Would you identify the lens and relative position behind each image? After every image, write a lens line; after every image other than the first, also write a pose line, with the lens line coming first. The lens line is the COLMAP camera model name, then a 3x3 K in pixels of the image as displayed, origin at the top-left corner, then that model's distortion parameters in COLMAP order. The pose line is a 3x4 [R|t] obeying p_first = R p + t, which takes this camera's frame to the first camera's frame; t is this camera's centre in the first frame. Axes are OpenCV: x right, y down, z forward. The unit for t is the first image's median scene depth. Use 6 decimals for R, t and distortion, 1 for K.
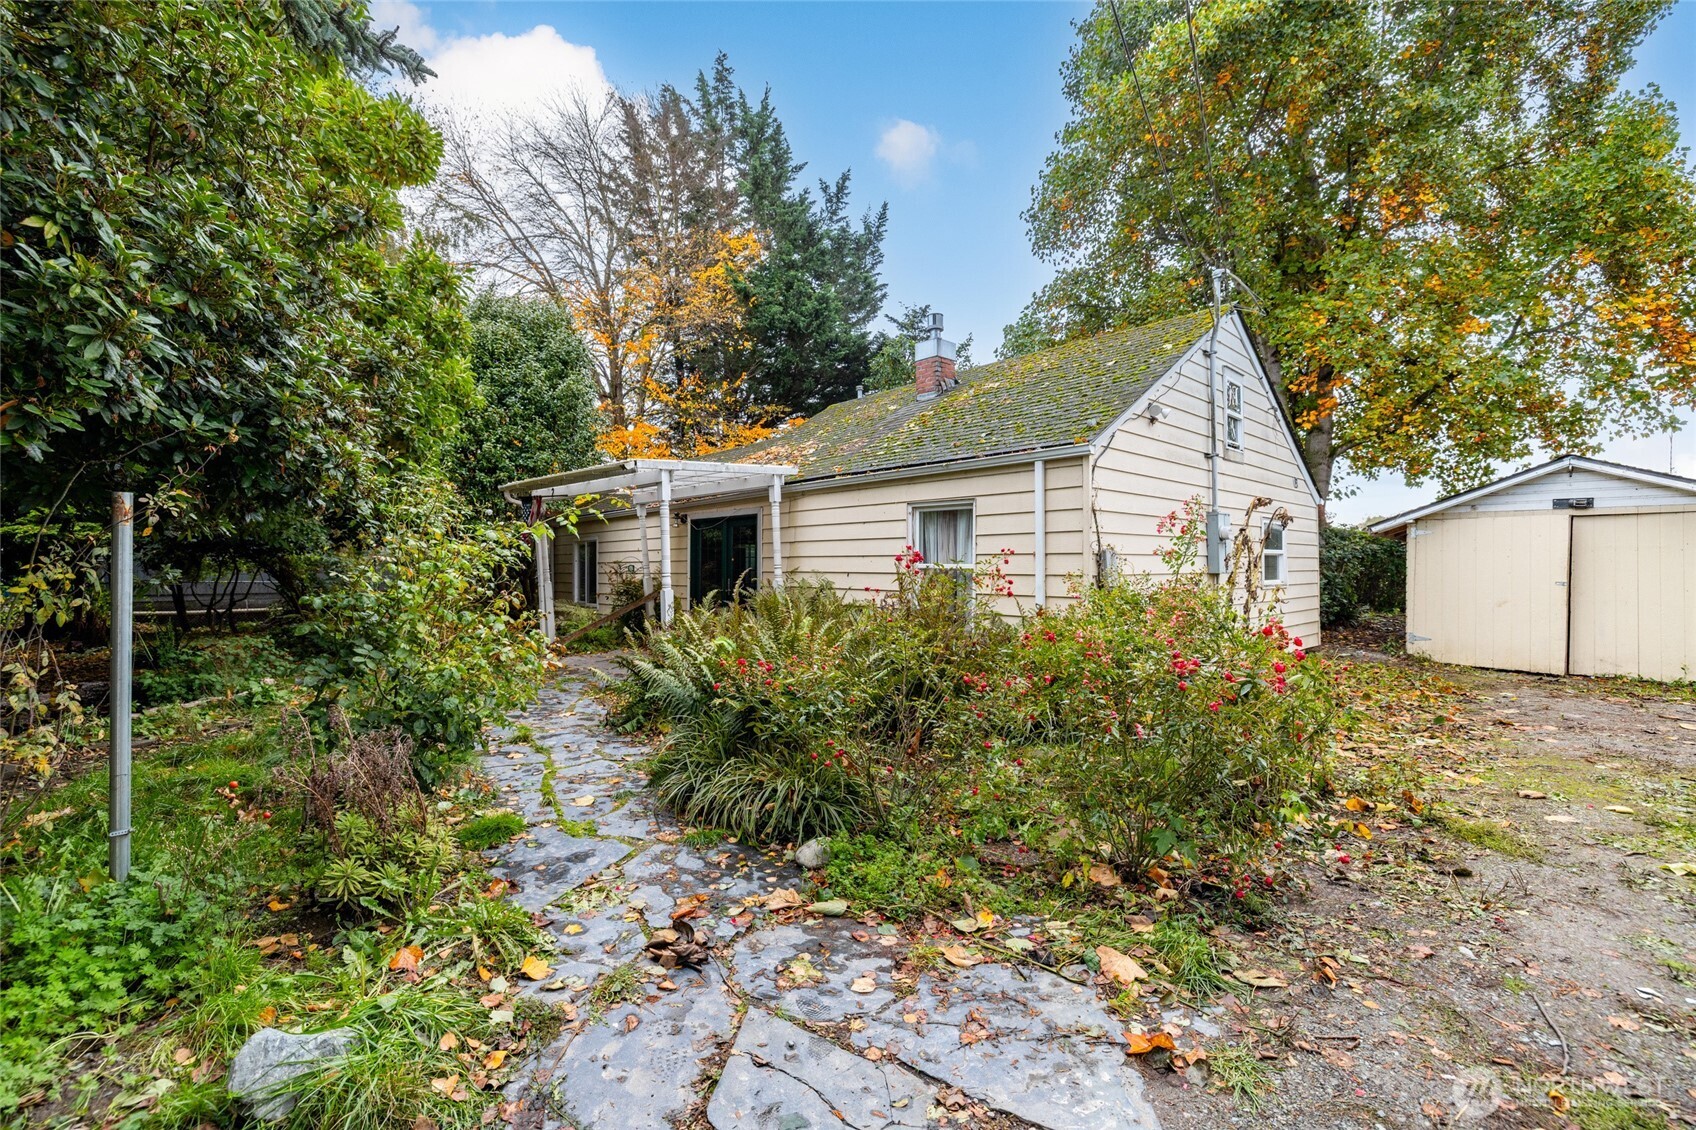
lens RADIAL K [[710.7, 0, 837.7], [0, 710.7, 557.5], [0, 0, 1]] dist [-0.001349, -0.000094]
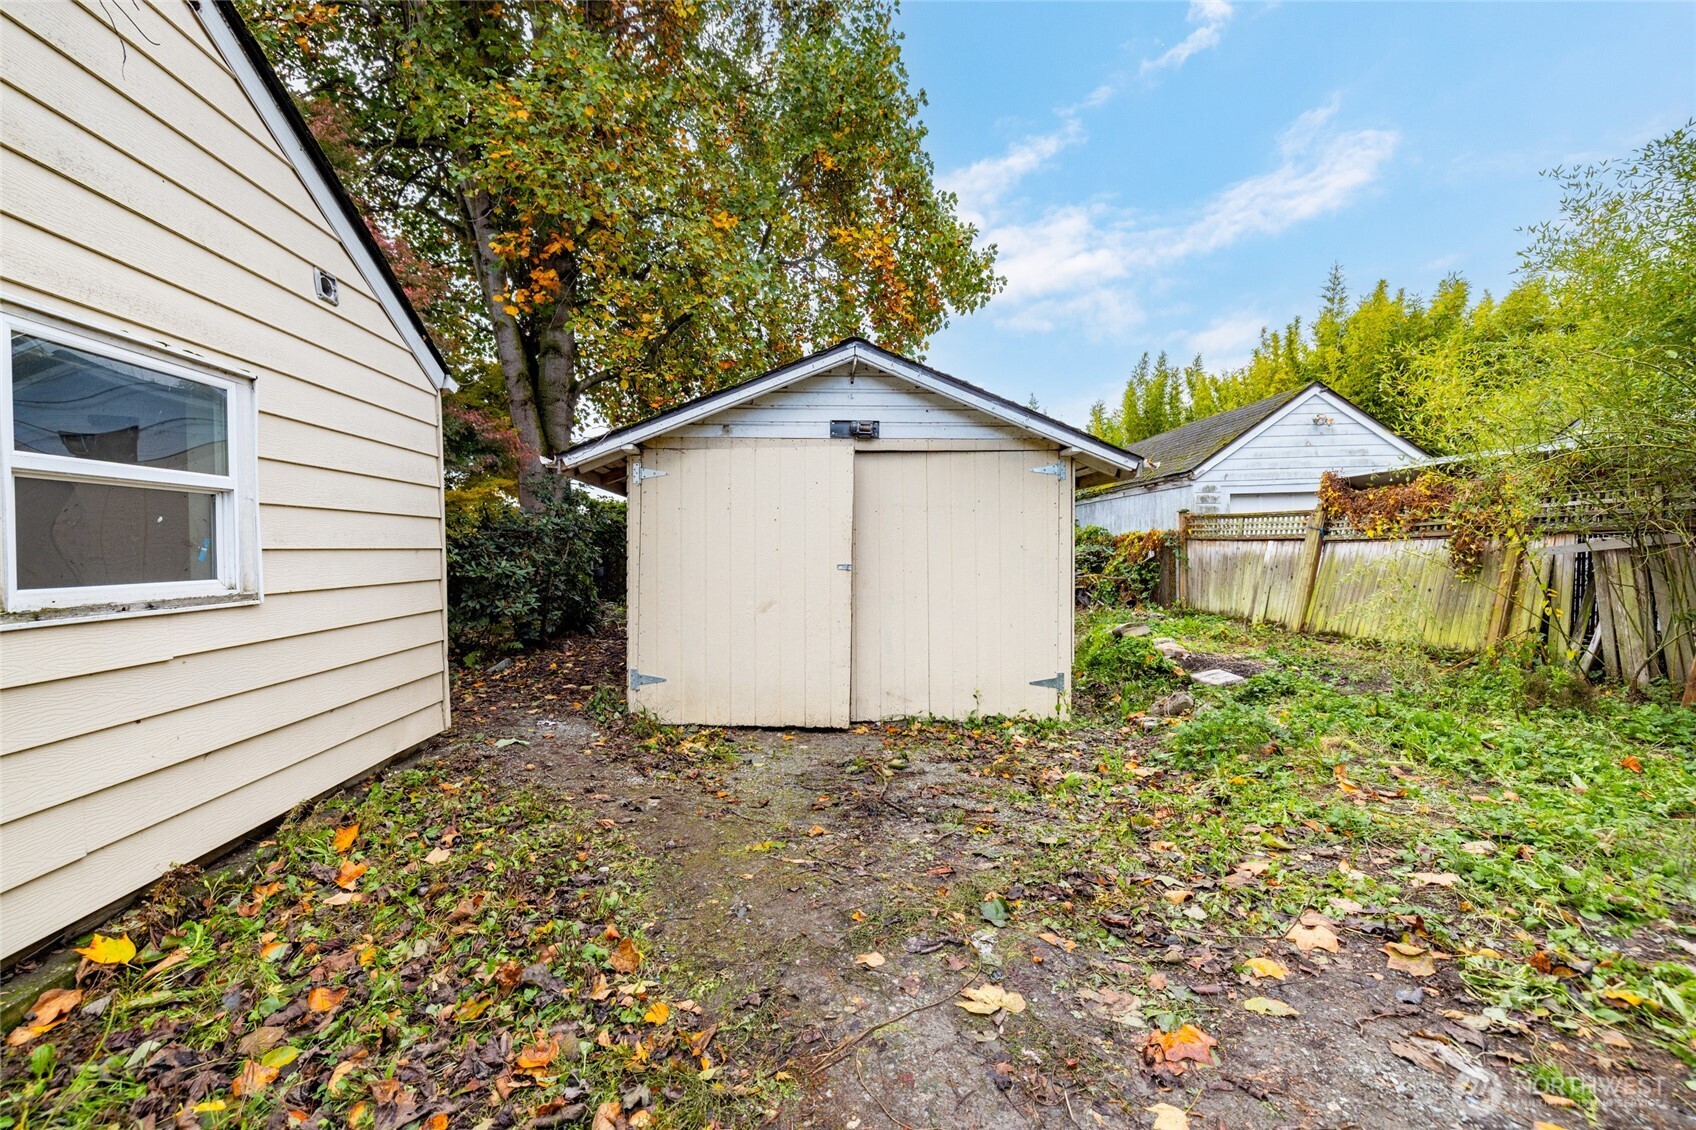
lens RADIAL K [[710.7, 0, 837.7], [0, 710.7, 557.5], [0, 0, 1]] dist [-0.001349, -0.000094]
pose [[0.625673, -0.016165, 0.779918, 0.513898], [-0.000059, 0.999784, 0.020769, 0.015385], [-0.780086, -0.013041, 0.625537, 0.581447]]
